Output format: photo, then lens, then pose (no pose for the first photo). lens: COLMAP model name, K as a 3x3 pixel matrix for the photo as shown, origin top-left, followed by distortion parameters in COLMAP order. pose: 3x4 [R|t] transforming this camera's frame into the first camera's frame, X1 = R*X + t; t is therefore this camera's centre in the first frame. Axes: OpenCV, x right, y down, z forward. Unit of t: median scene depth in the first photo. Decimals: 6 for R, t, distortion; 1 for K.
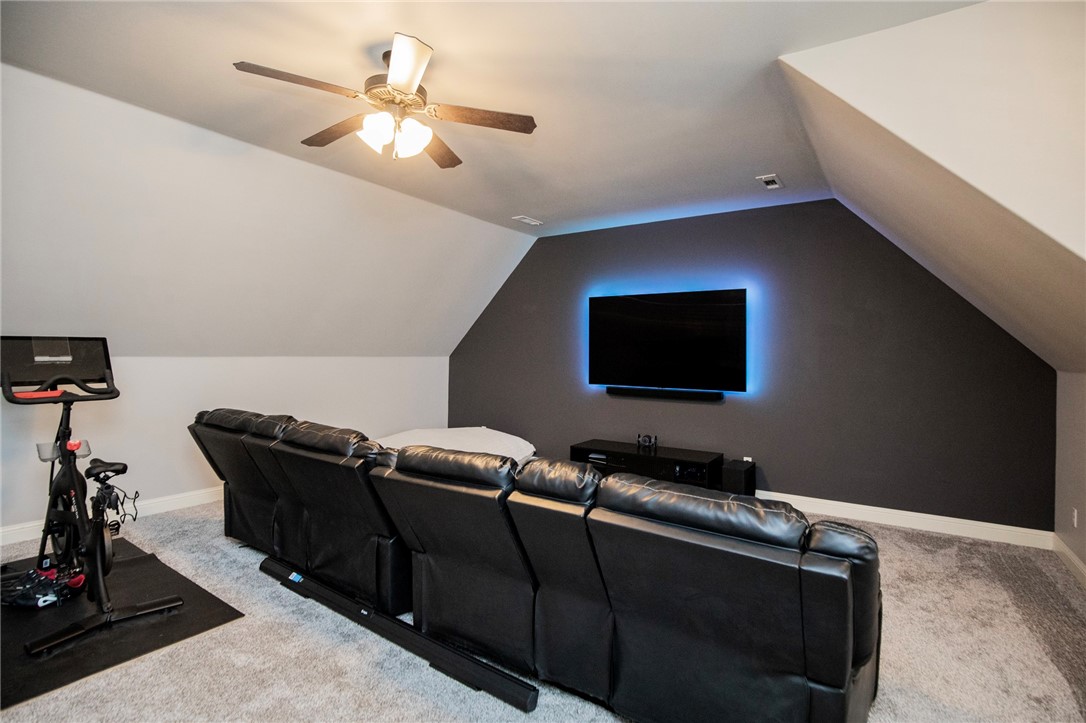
lens RADIAL K [[510.1, 0, 543.0], [0, 510.1, 361.5], [0, 0, 1]] dist [0.000947, 0.000051]
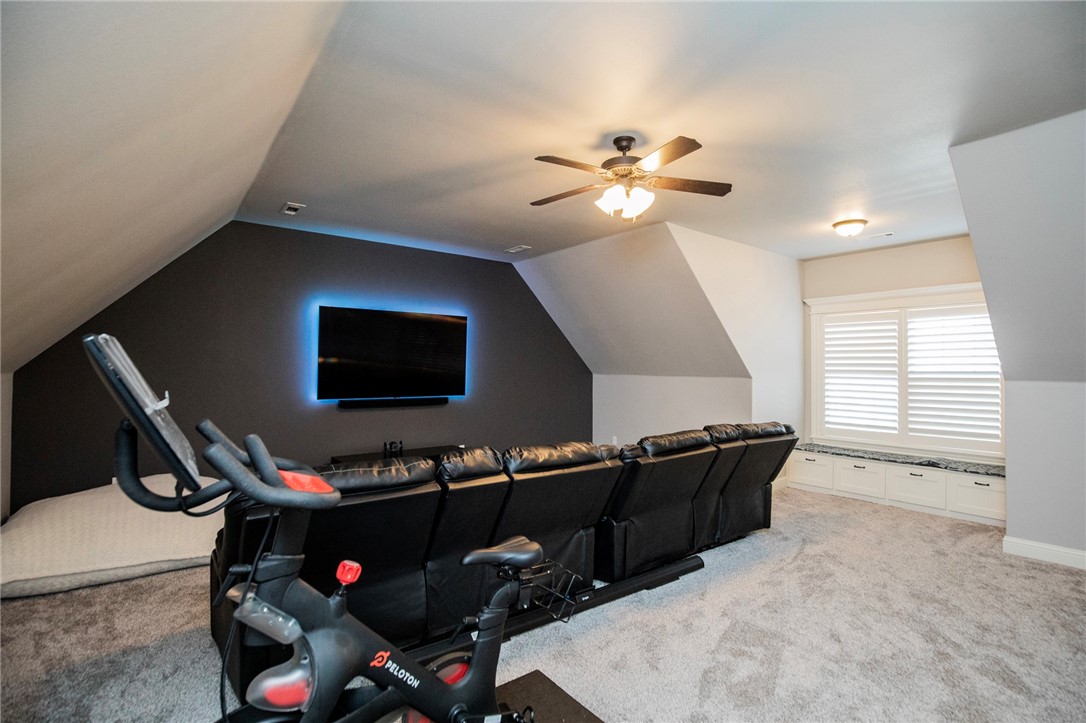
lens RADIAL K [[510.1, 0, 543.0], [0, 510.1, 361.5], [0, 0, 1]] dist [0.000947, 0.000051]
pose [[0.324048, 0.001559, 0.946039, -0.649285], [0.007673, 0.999961, -0.004276, -0.016915], [-0.946009, 0.008644, 0.324024, 0.313317]]
